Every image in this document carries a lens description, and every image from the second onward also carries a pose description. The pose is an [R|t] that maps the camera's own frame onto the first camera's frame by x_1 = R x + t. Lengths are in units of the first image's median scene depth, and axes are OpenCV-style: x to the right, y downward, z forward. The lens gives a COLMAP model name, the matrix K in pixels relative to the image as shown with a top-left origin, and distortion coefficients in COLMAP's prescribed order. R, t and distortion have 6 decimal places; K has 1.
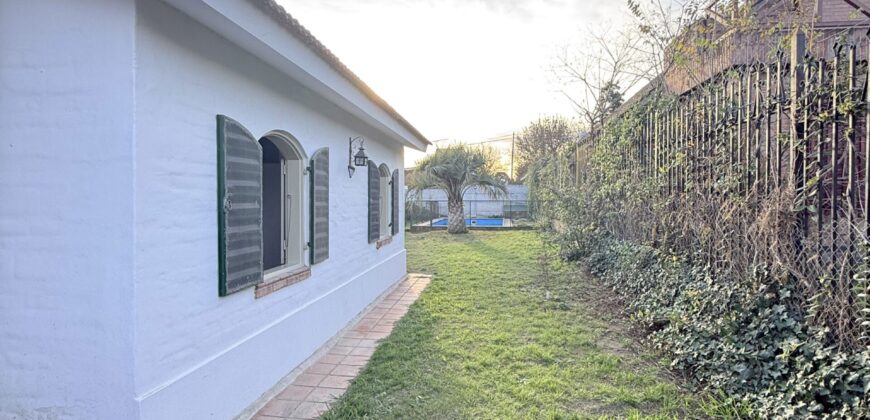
lens RADIAL K [[455.3, 0, 431.9], [0, 455.3, 203.7], [0, 0, 1]] dist [-0.016804, 0.000780]
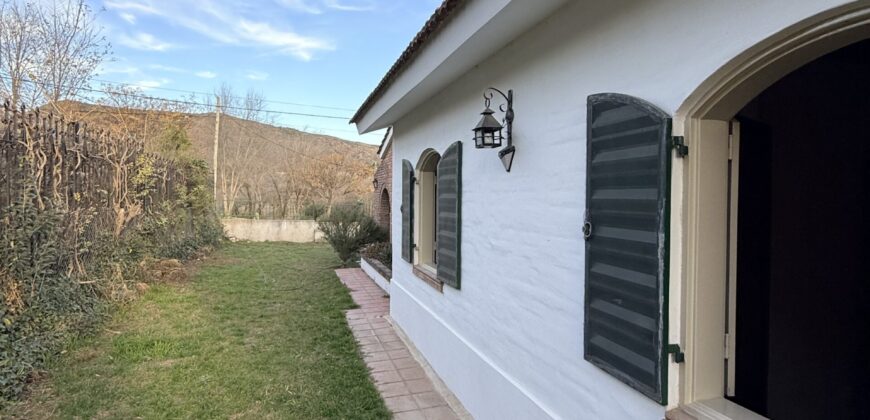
lens RADIAL K [[455.3, 0, 431.9], [0, 455.3, 203.7], [0, 0, 1]] dist [-0.016804, 0.000780]
pose [[-0.909815, 0.008943, -0.414918, 0.120741], [0.000249, 0.999779, 0.021001, -0.038003], [0.415015, 0.019004, -0.909616, 1.693227]]
